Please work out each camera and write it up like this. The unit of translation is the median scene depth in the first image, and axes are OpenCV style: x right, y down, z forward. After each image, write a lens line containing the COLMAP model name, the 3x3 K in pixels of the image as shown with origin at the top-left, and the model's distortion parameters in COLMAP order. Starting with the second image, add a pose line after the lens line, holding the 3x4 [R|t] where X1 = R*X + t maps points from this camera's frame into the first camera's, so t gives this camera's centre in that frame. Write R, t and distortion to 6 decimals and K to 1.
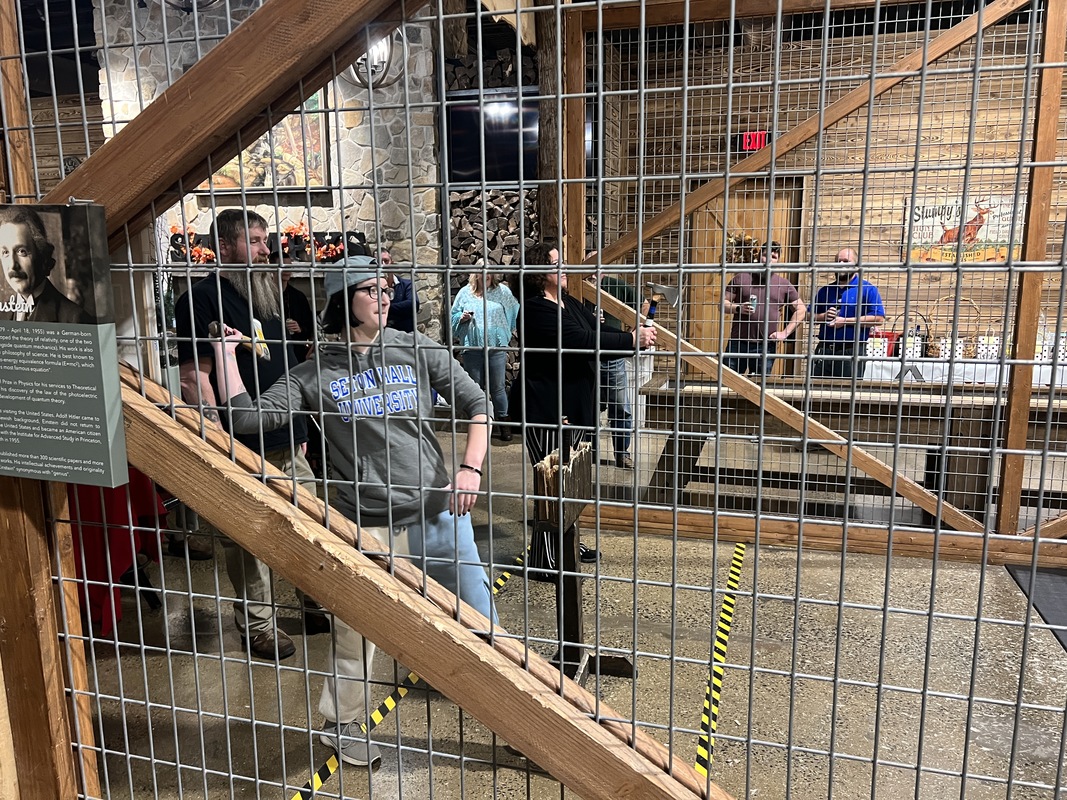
lens RADIAL K [[804.4, 0, 560.7], [0, 804.4, 401.2], [0, 0, 1]] dist [0.076862, -0.152535]
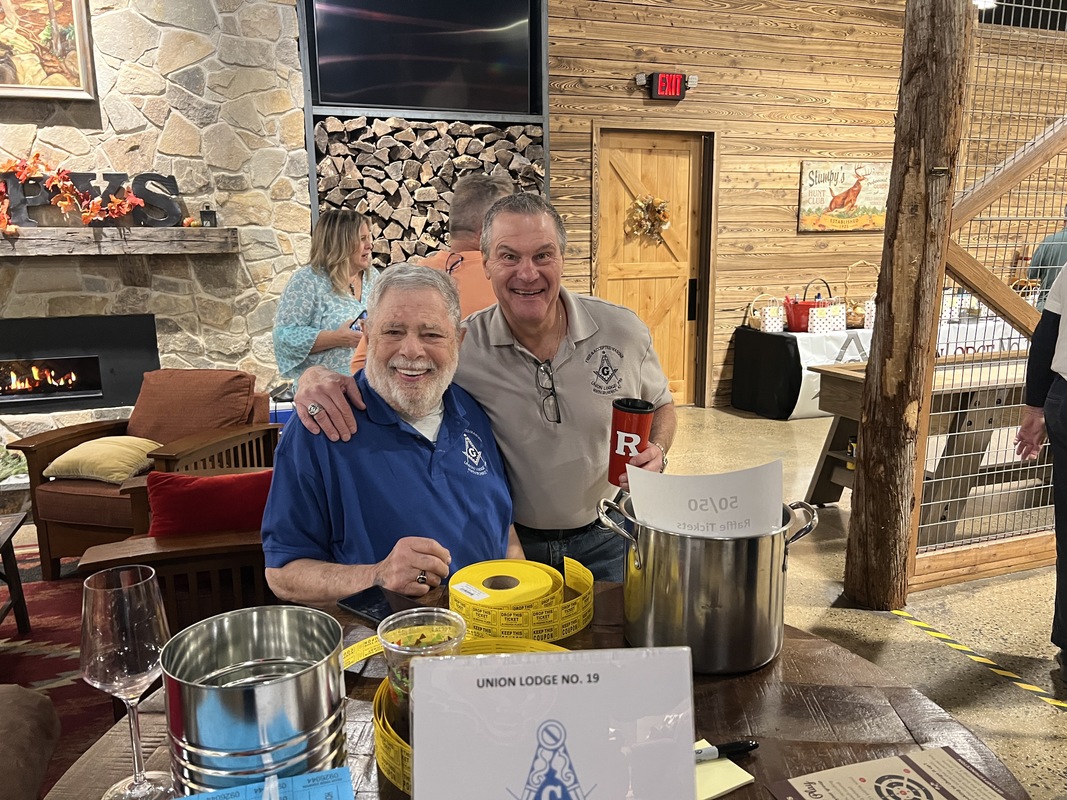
lens RADIAL K [[801.6, 0, 534.2], [0, 801.6, 409.3], [0, 0, 1]] dist [0.027943, -0.042034]
pose [[0.805513, -0.128004, 0.578588, -0.396410], [0.105195, 0.991771, 0.072961, -0.056576], [-0.583167, 0.002093, 0.812350, 0.379202]]
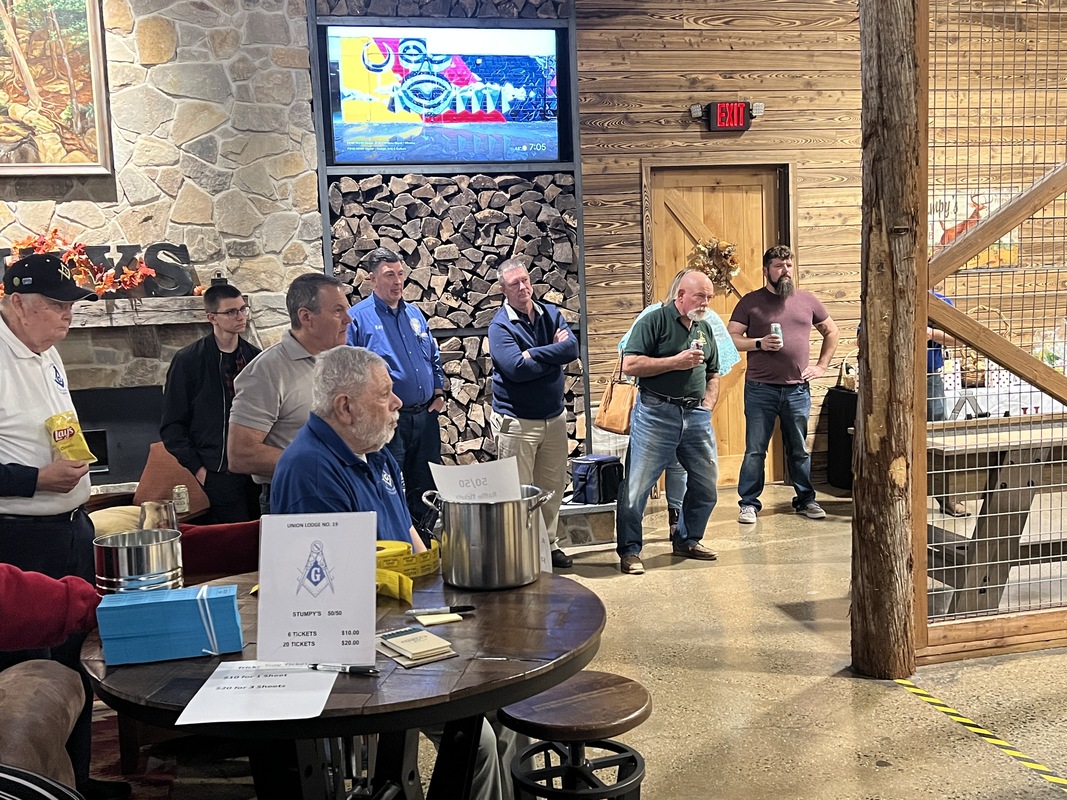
lens RADIAL K [[1111.1, 0, 533.5], [0, 1111.1, 400.0], [0, 0, 1]] dist [0.093784, -0.212071]
pose [[0.868003, -0.084704, 0.489281, -0.431676], [0.119228, 0.992070, -0.039768, -0.038925], [-0.482033, 0.092855, 0.871219, 0.202745]]
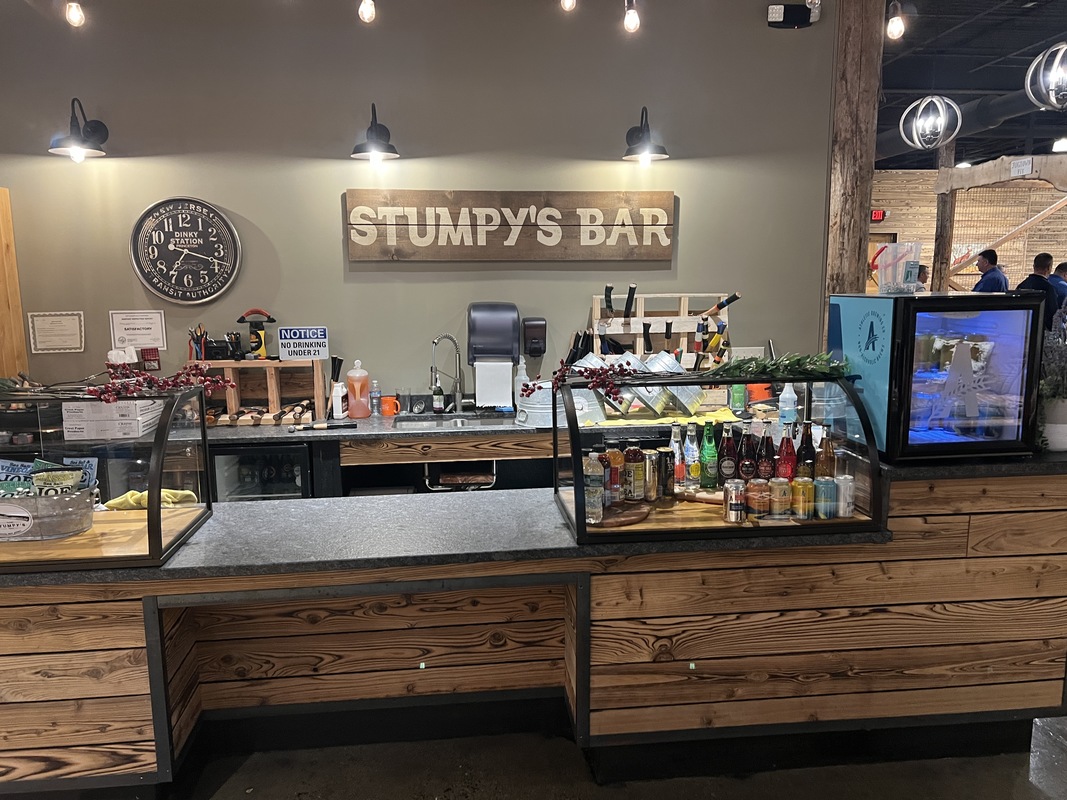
lens RADIAL K [[801.6, 0, 534.2], [0, 801.6, 409.3], [0, 0, 1]] dist [0.027943, -0.042034]
pose [[0.924440, -0.069161, 0.375004, -1.335847], [0.071531, 0.997409, 0.007615, 0.093535], [-0.374559, 0.019784, 0.926992, -0.555798]]
